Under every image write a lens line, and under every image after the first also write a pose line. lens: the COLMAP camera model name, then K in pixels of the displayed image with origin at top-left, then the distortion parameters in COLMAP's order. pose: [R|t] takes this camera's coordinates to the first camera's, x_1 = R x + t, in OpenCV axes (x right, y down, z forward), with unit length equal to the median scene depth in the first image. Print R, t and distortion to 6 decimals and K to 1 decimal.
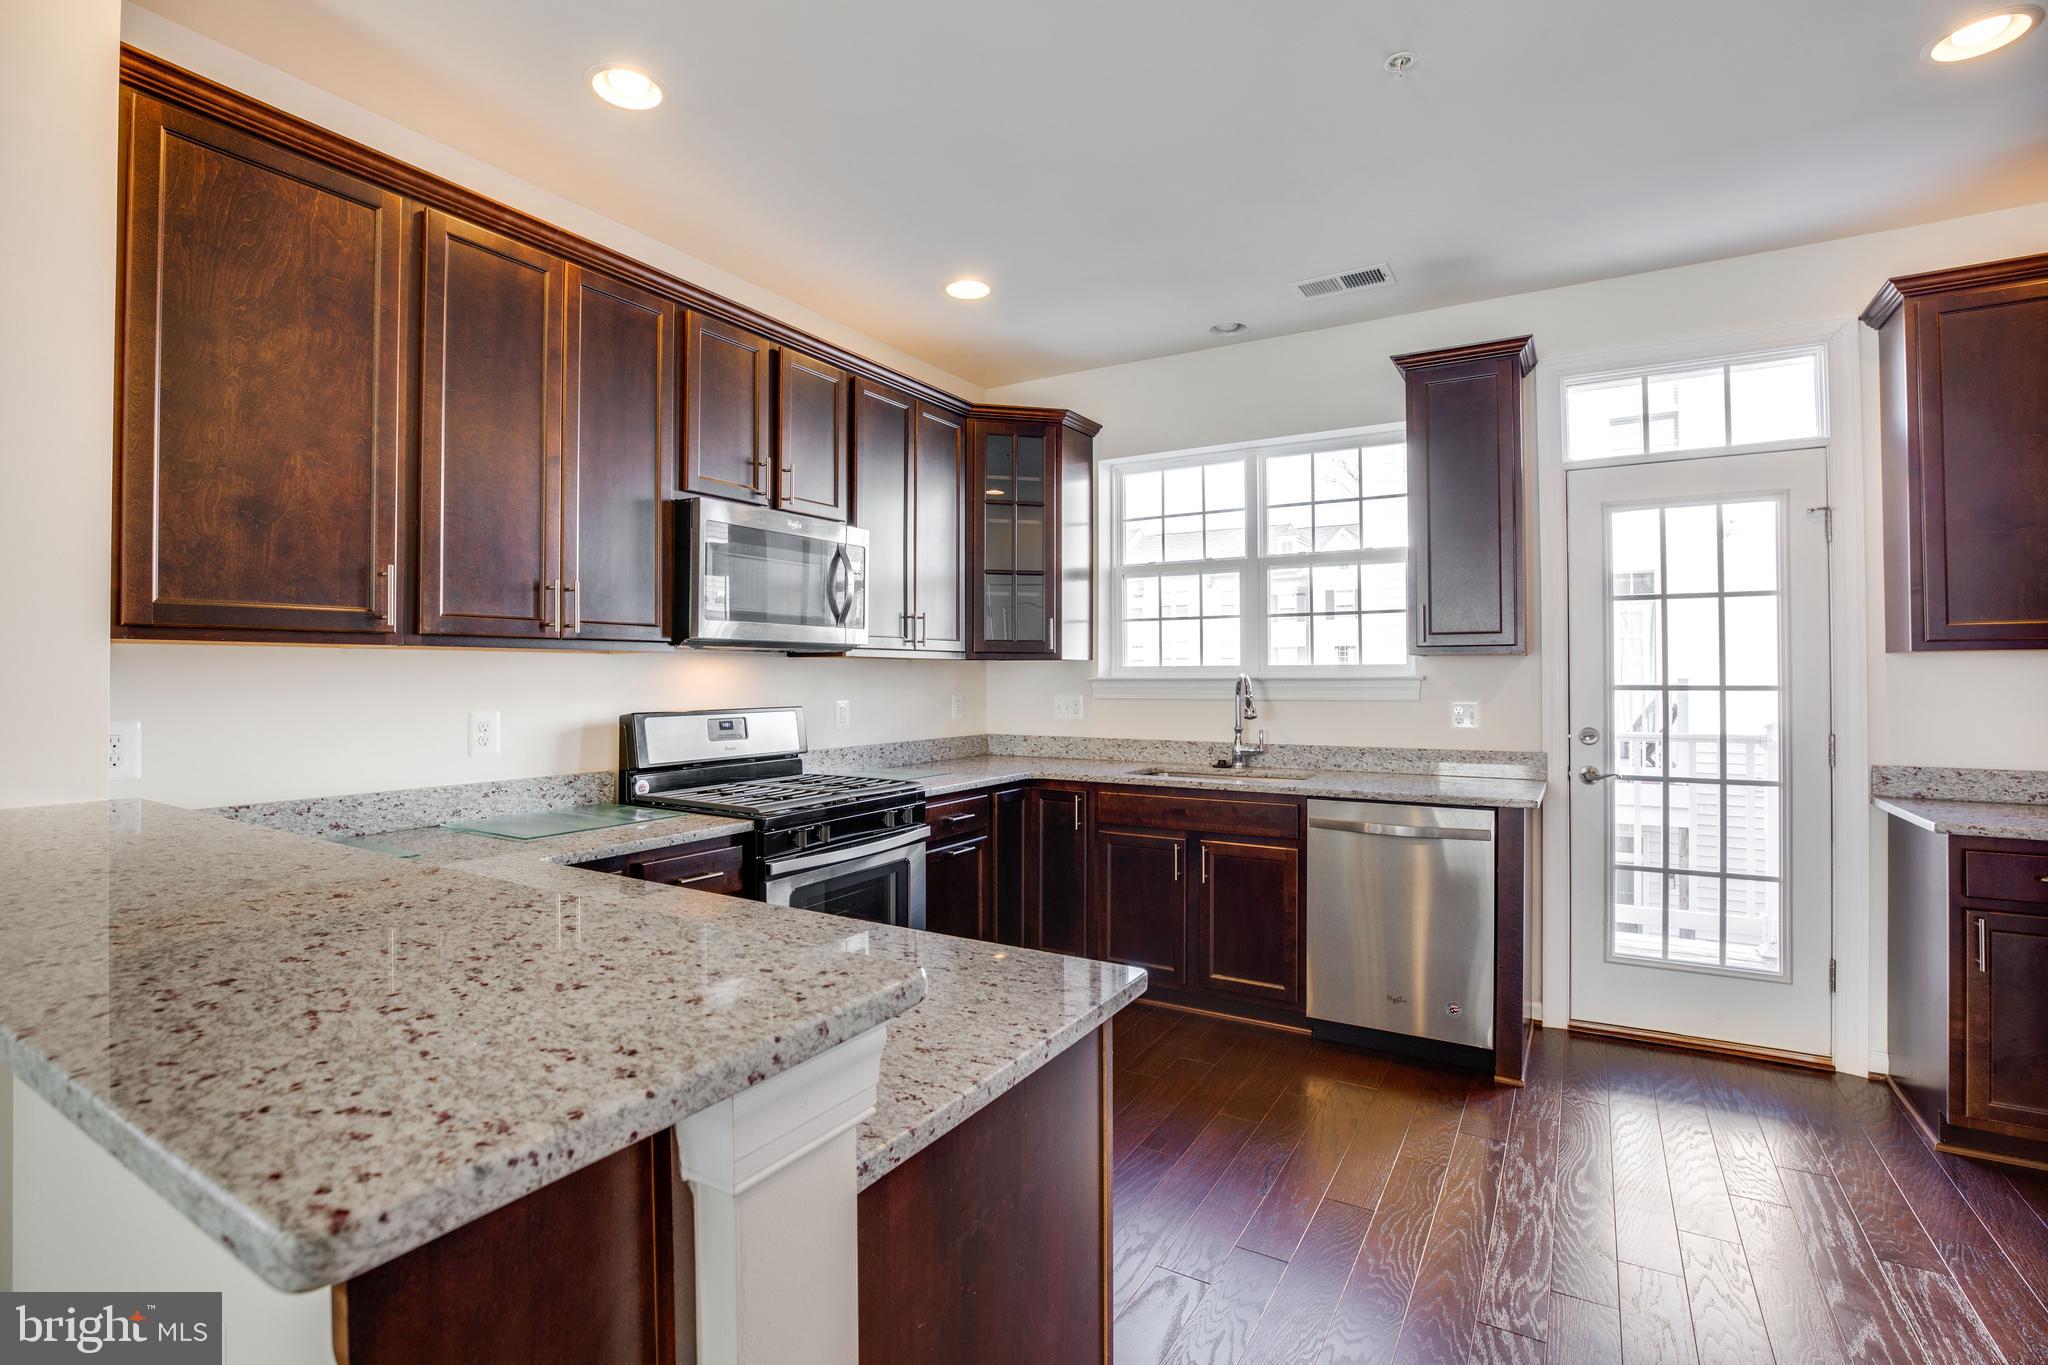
lens RADIAL K [[957.7, 0, 1017.6], [0, 957.7, 665.8], [0, 0, 1]] dist [-0.040768, 0.012316]
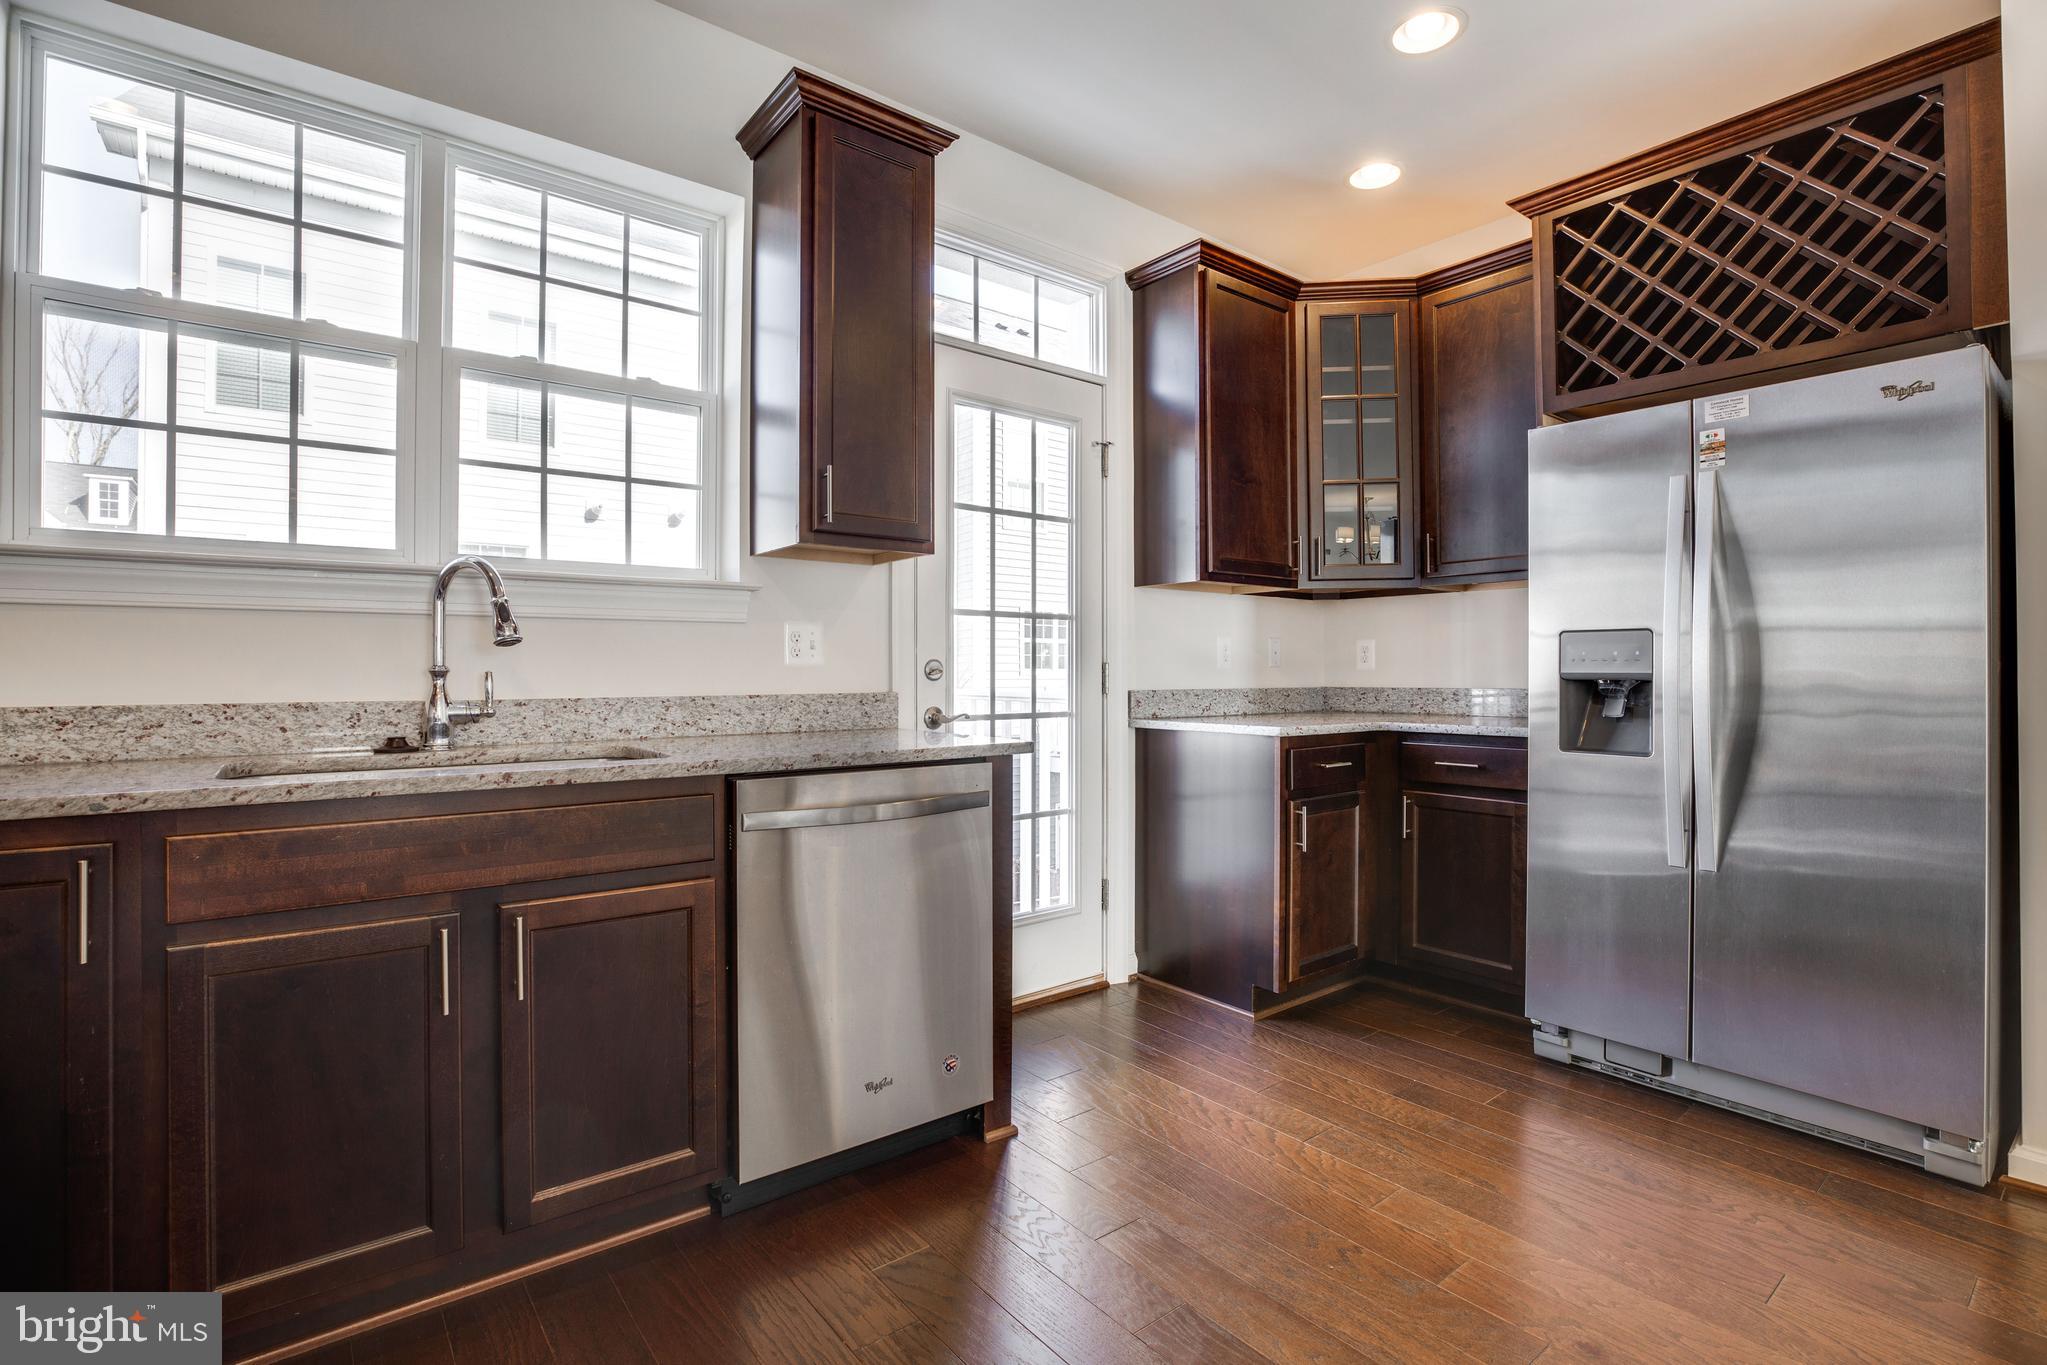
lens RADIAL K [[957.3, 0, 1017.1], [0, 957.3, 665.8], [0, 0, 1]] dist [-0.040768, 0.012316]
pose [[0.352967, 0.008137, 0.935600, -0.145225], [-0.005591, 0.999963, -0.006587, 0.080083], [-0.935619, -0.002906, 0.353000, 0.676710]]
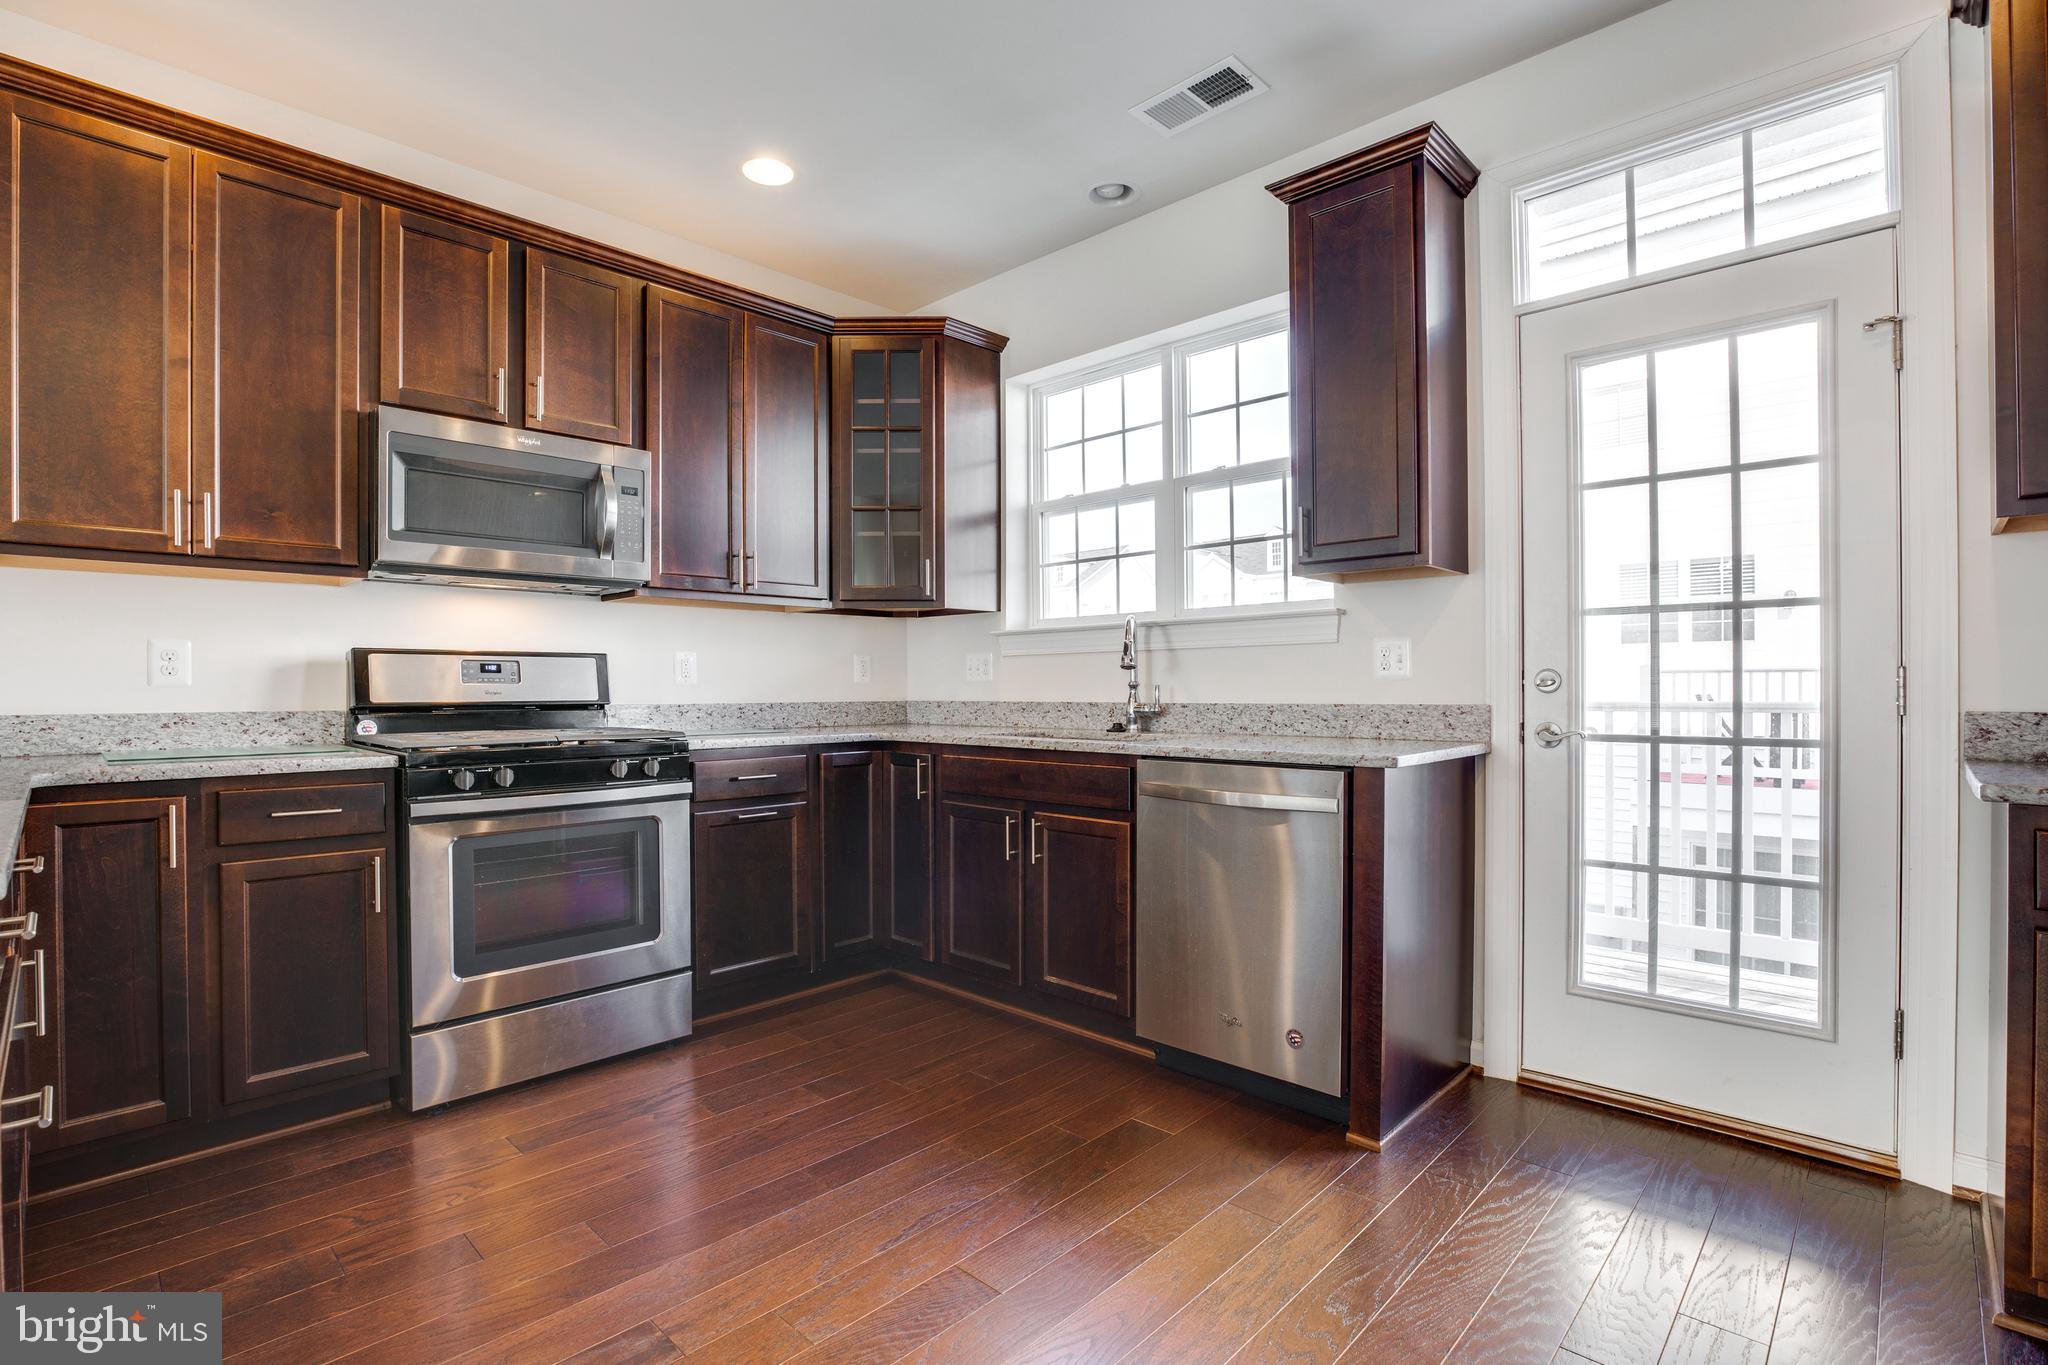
lens RADIAL K [[966.1, 0, 1018.8], [0, 966.1, 695.1], [0, 0, 1]] dist [-0.043761, 0.012887]
pose [[0.974700, -0.001466, -0.223514, 0.393935], [0.005222, 0.999855, 0.016216, 0.075279], [0.223458, -0.016973, 0.974566, 0.210889]]
